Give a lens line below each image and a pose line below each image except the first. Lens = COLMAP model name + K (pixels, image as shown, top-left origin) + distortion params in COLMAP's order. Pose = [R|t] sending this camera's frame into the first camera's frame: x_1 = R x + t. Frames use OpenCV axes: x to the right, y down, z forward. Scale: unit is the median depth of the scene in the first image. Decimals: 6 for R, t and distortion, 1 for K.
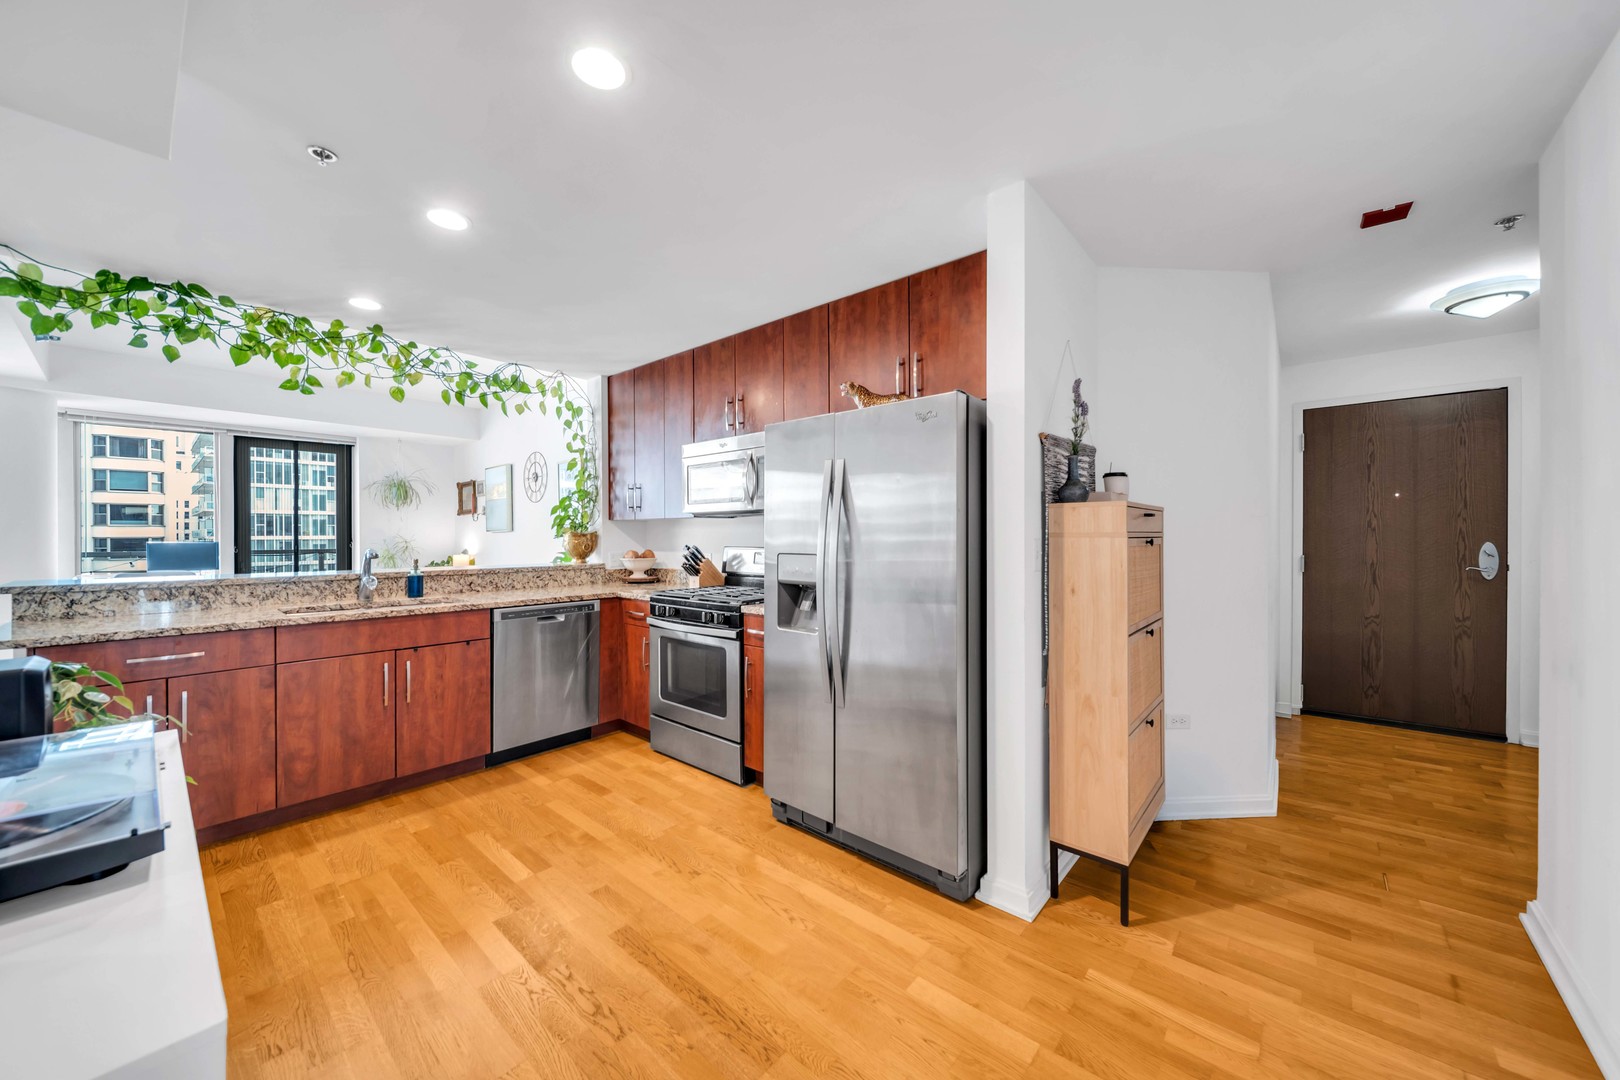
lens RADIAL K [[575.0, 0, 811.4], [0, 575.0, 534.0], [0, 0, 1]] dist [-0.001980, -0.000363]
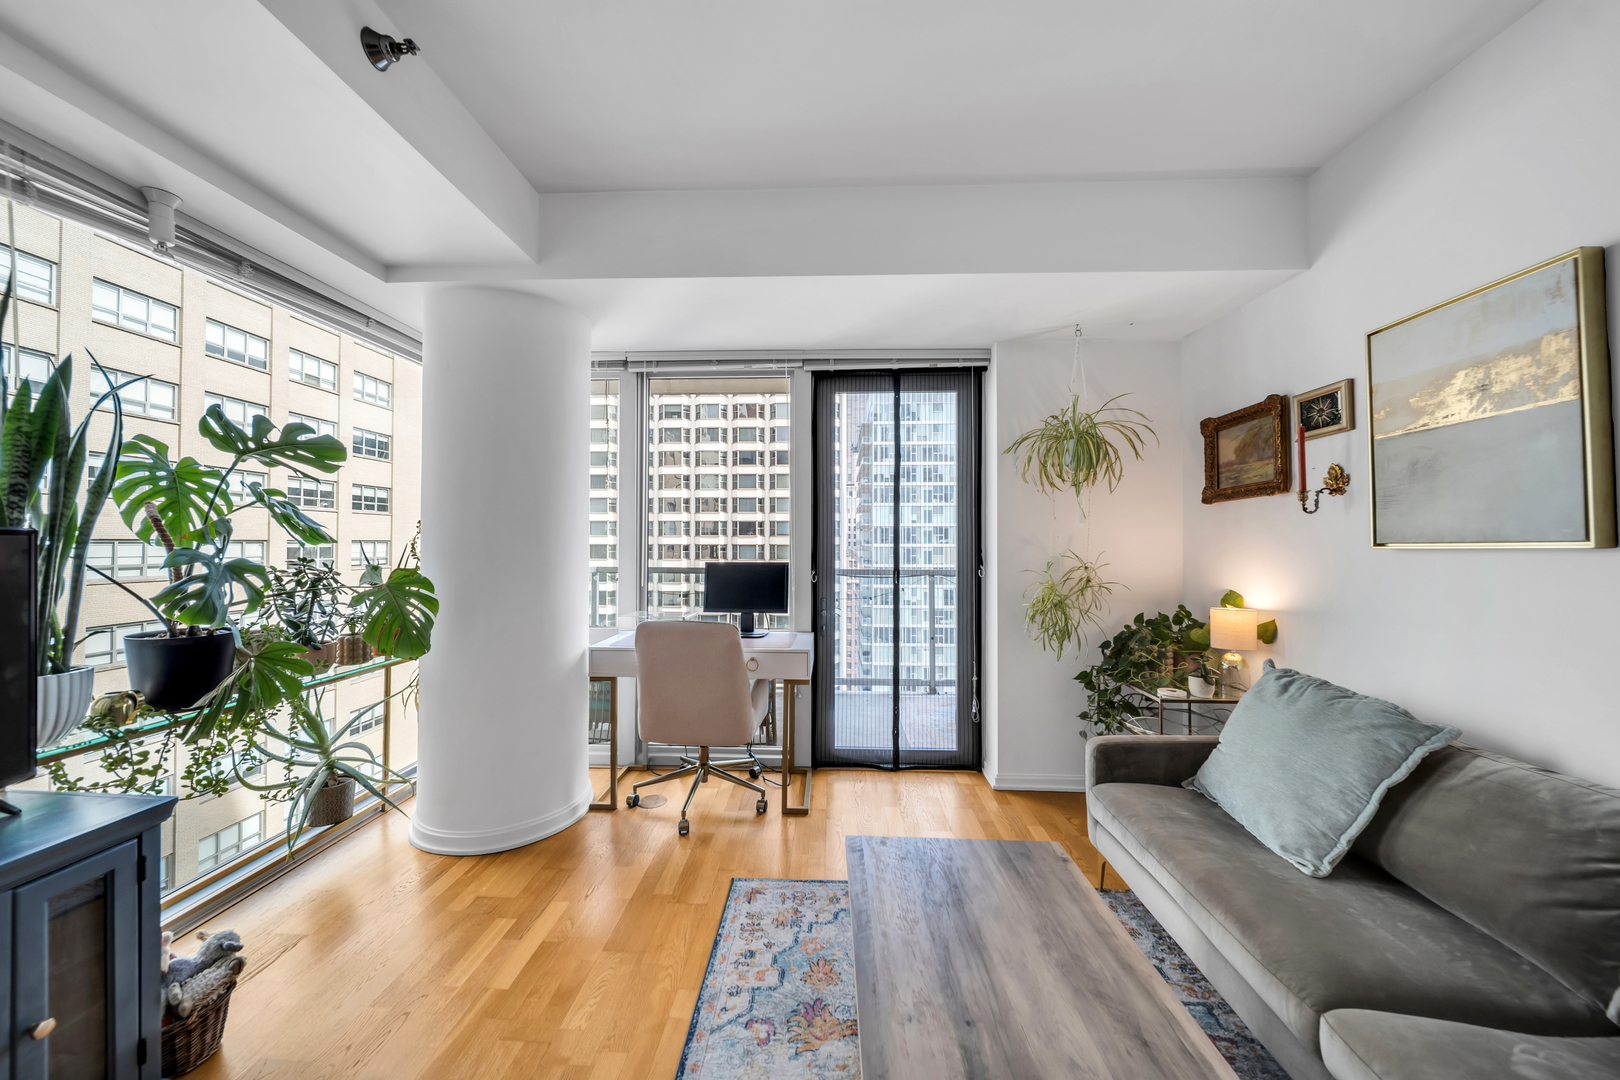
lens RADIAL K [[575.0, 0, 811.4], [0, 575.0, 534.0], [0, 0, 1]] dist [-0.001980, -0.000363]
pose [[0.629309, -0.003139, -0.777149, -1.037748], [-0.009825, 0.999880, -0.011995, -0.008710], [0.777093, 0.015184, 0.629203, 1.173918]]
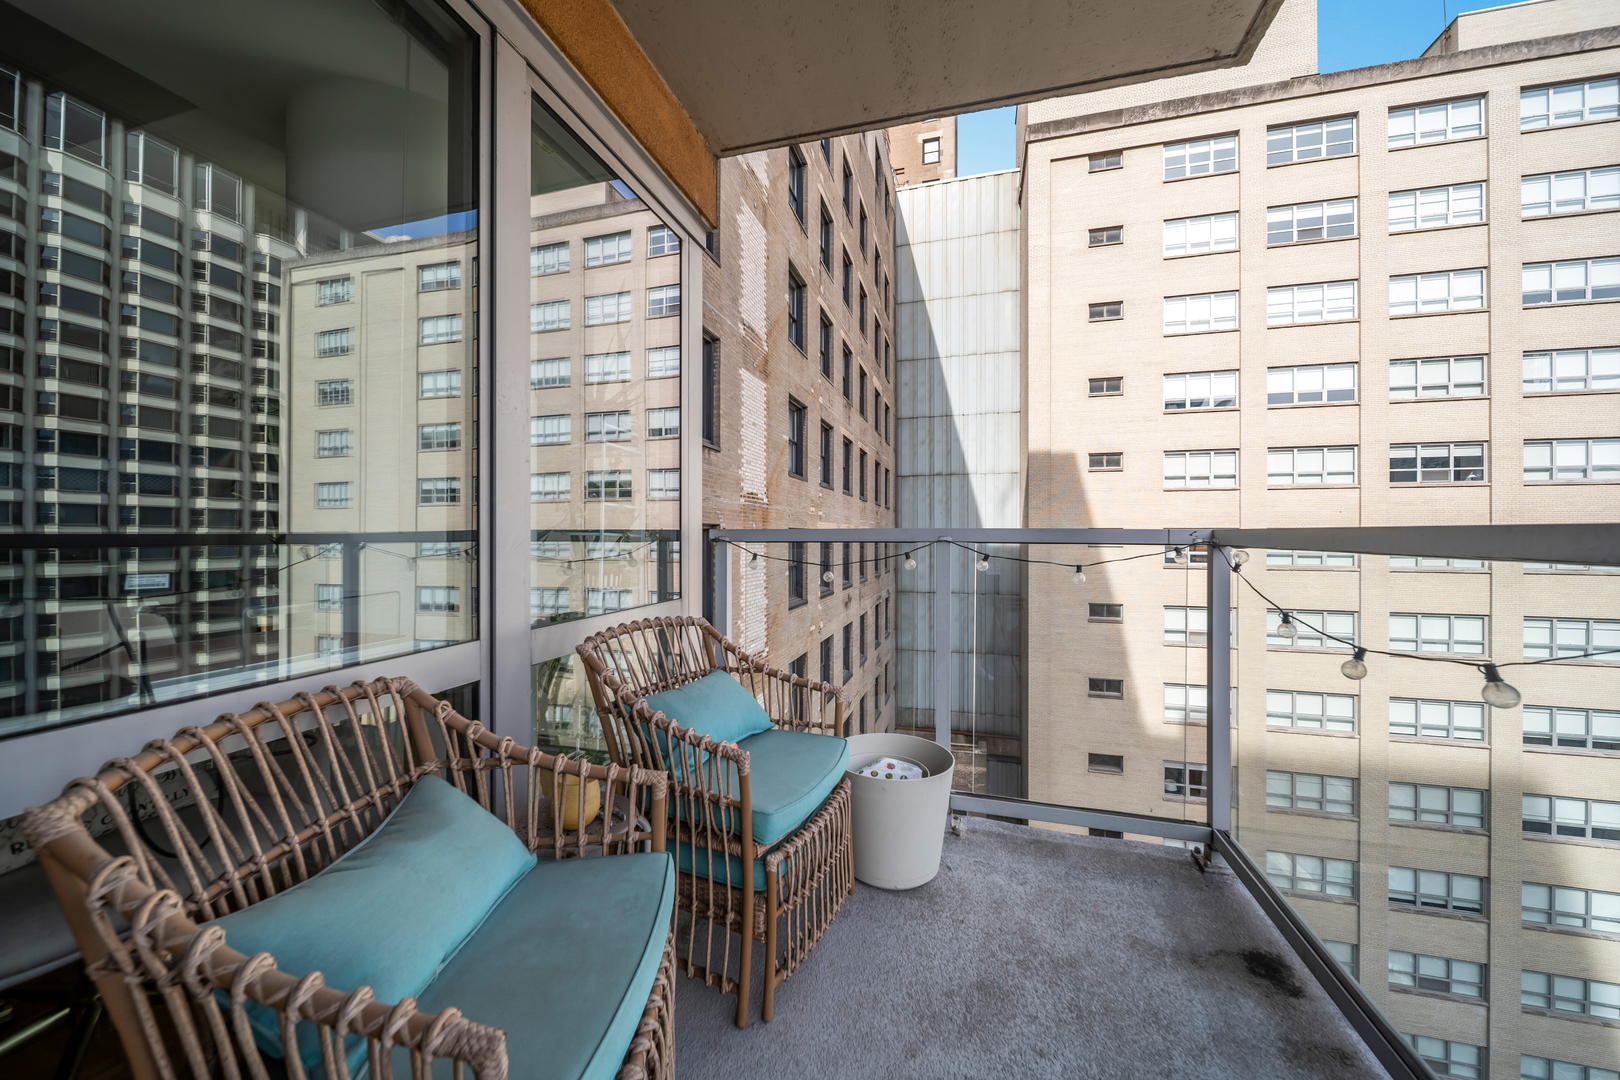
lens RADIAL K [[575.0, 0, 811.4], [0, 575.0, 534.0], [0, 0, 1]] dist [-0.001980, -0.000363]
pose [[-0.902554, 0.010859, -0.430440, -1.730872], [0.007323, 0.999924, 0.009870, -0.004577], [0.430514, 0.005756, -0.902565, 1.763315]]
